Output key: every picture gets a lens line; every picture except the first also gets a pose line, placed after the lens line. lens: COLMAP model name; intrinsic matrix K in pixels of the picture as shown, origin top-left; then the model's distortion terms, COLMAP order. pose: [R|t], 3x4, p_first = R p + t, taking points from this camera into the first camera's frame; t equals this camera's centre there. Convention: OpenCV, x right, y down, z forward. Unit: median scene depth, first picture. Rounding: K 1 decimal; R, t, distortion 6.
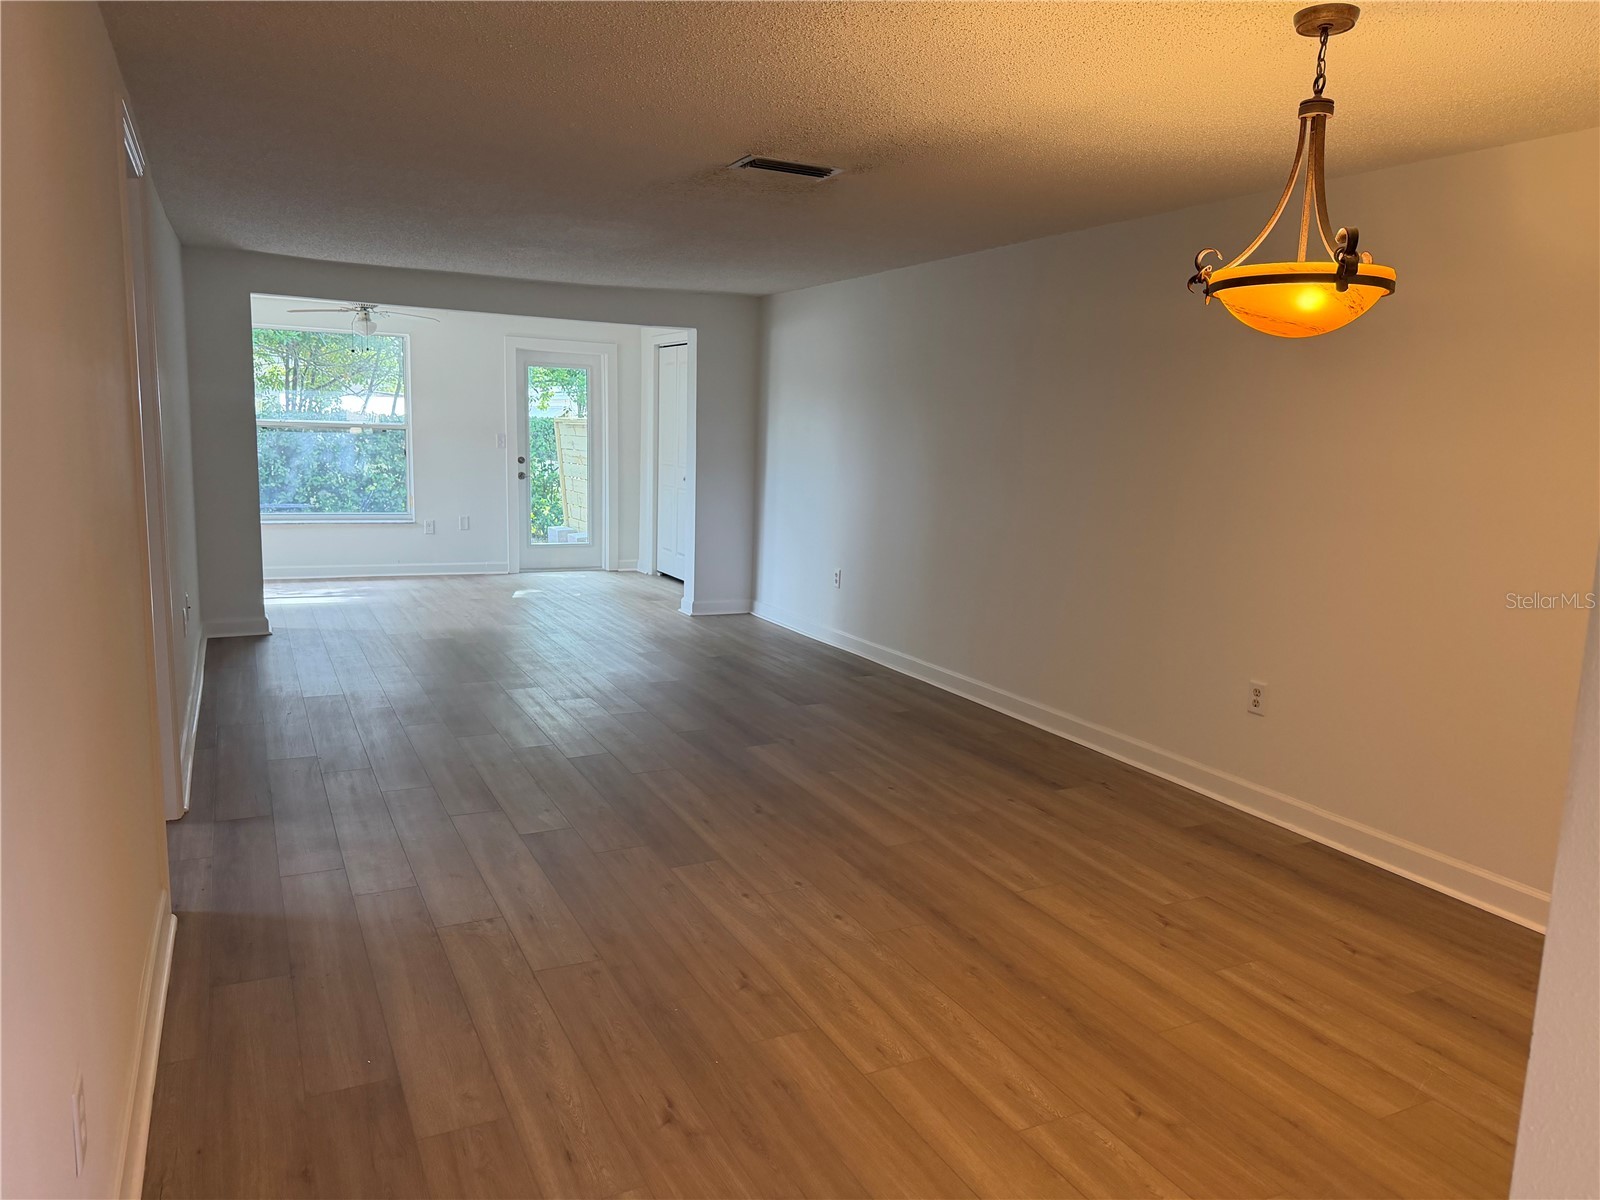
lens RADIAL K [[1110.3, 0, 800.0], [0, 1110.3, 600.0], [0, 0, 1]] dist [0.133520, -0.260282]
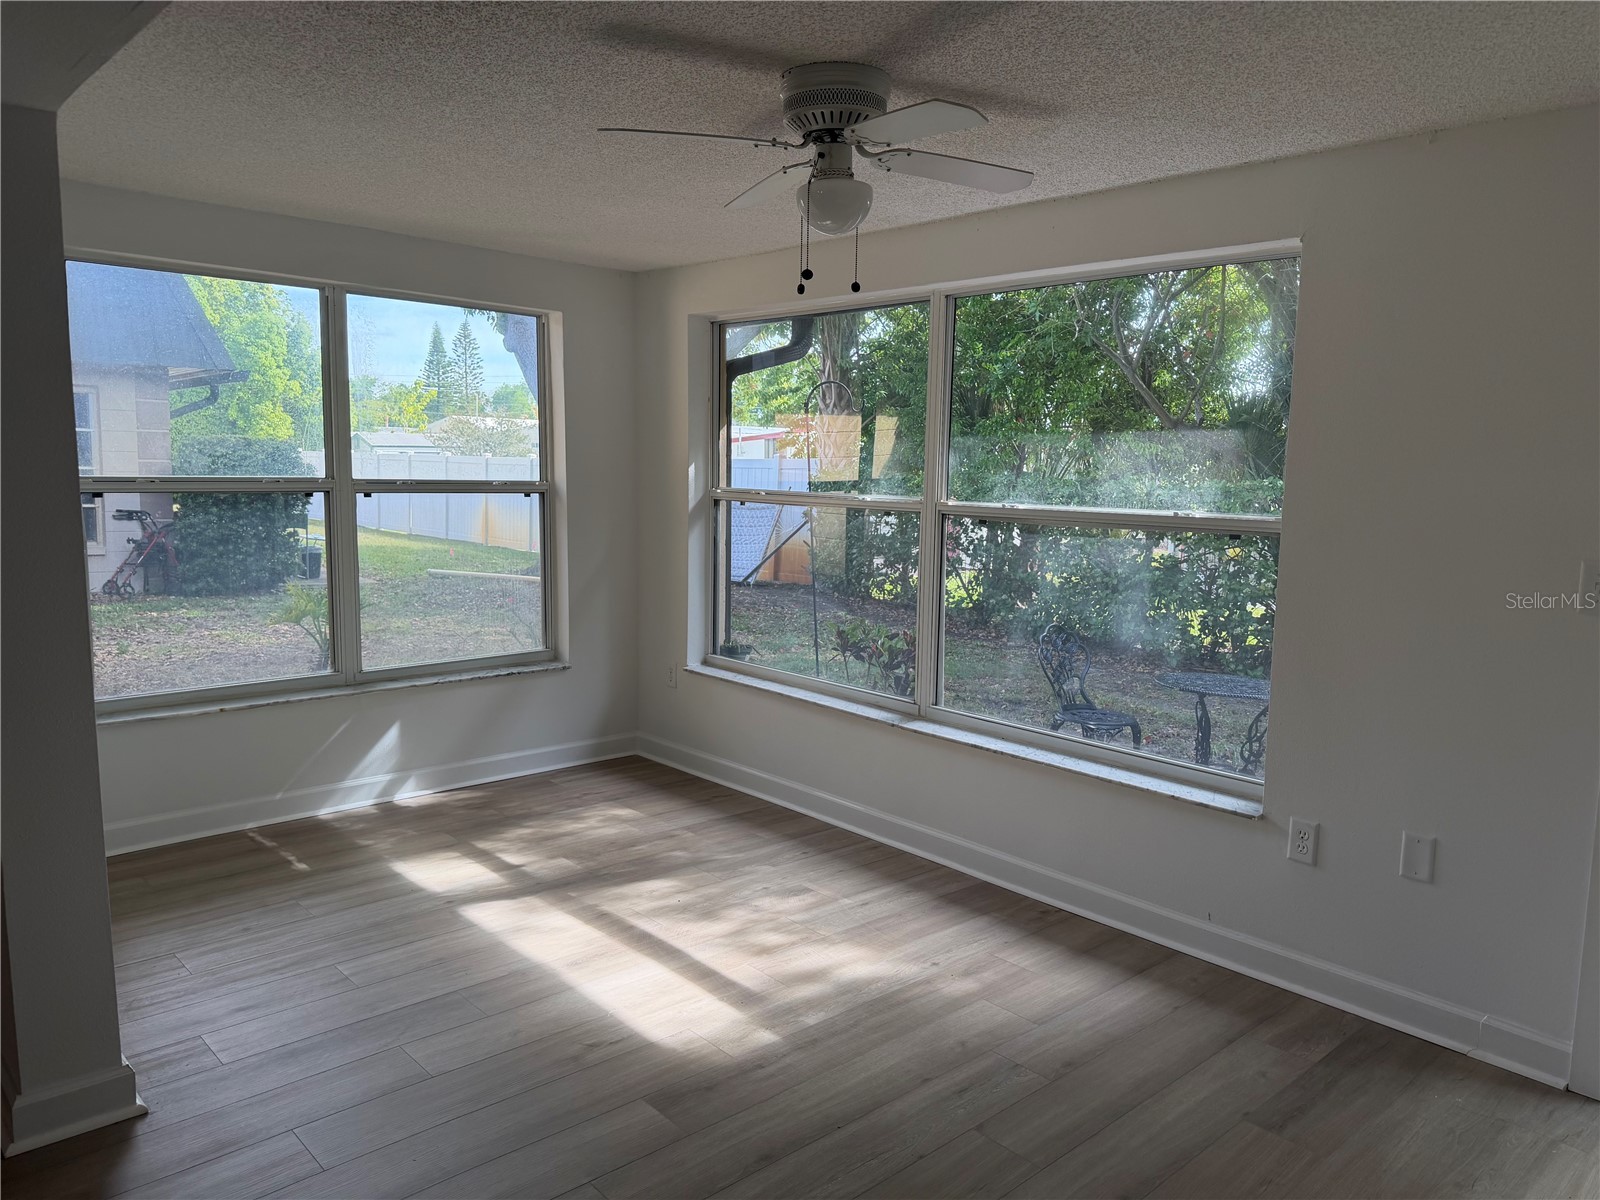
lens RADIAL K [[1110.1, 0, 799.9], [0, 1110.1, 591.5], [0, 0, 1]] dist [0.180667, -0.381747]
pose [[0.280543, 0.084763, -0.956092, -0.100523], [-0.157747, 0.986620, 0.041182, -0.171327], [0.946790, 0.139267, 0.290160, 1.055111]]
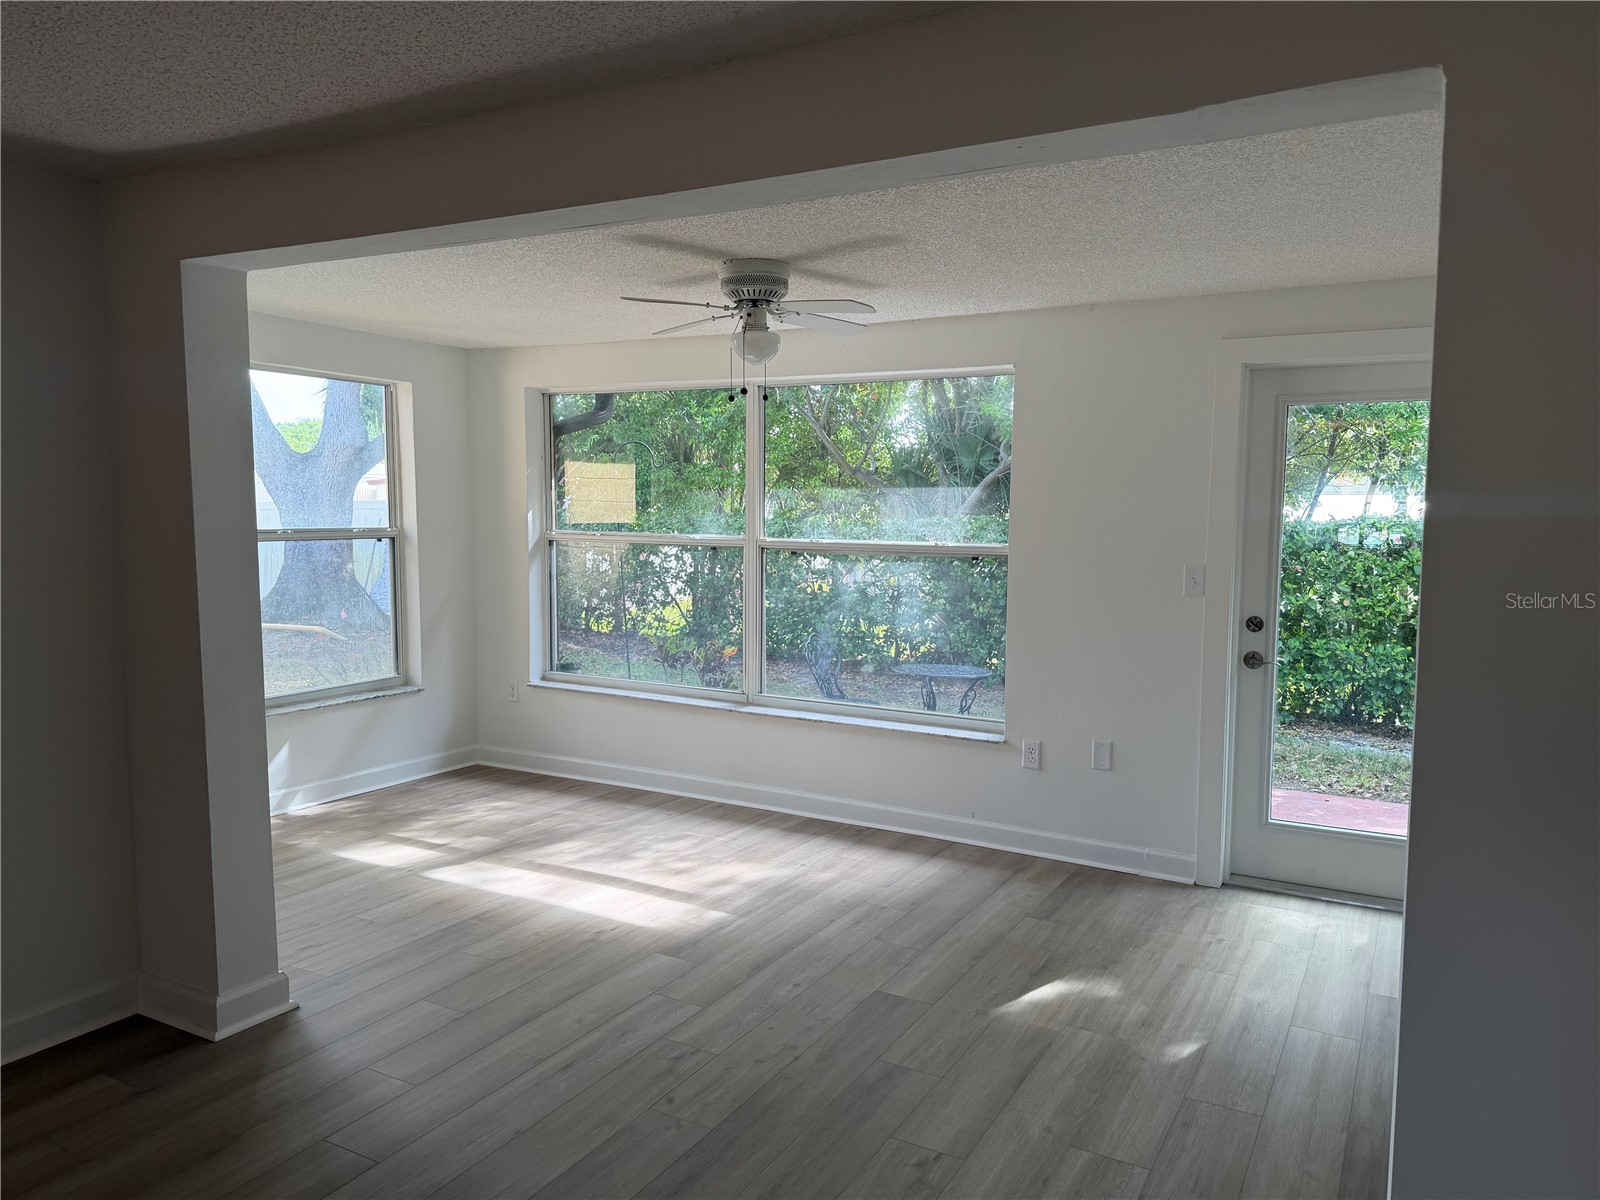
lens RADIAL K [[1110.3, 0, 800.0], [0, 1110.3, 600.0], [0, 0, 1]] dist [0.133520, -0.260282]
pose [[0.560817, 0.044426, -0.826747, 0.011368], [-0.118151, 0.992634, -0.026807, -0.146051], [0.819466, 0.112715, 0.561935, 0.883683]]
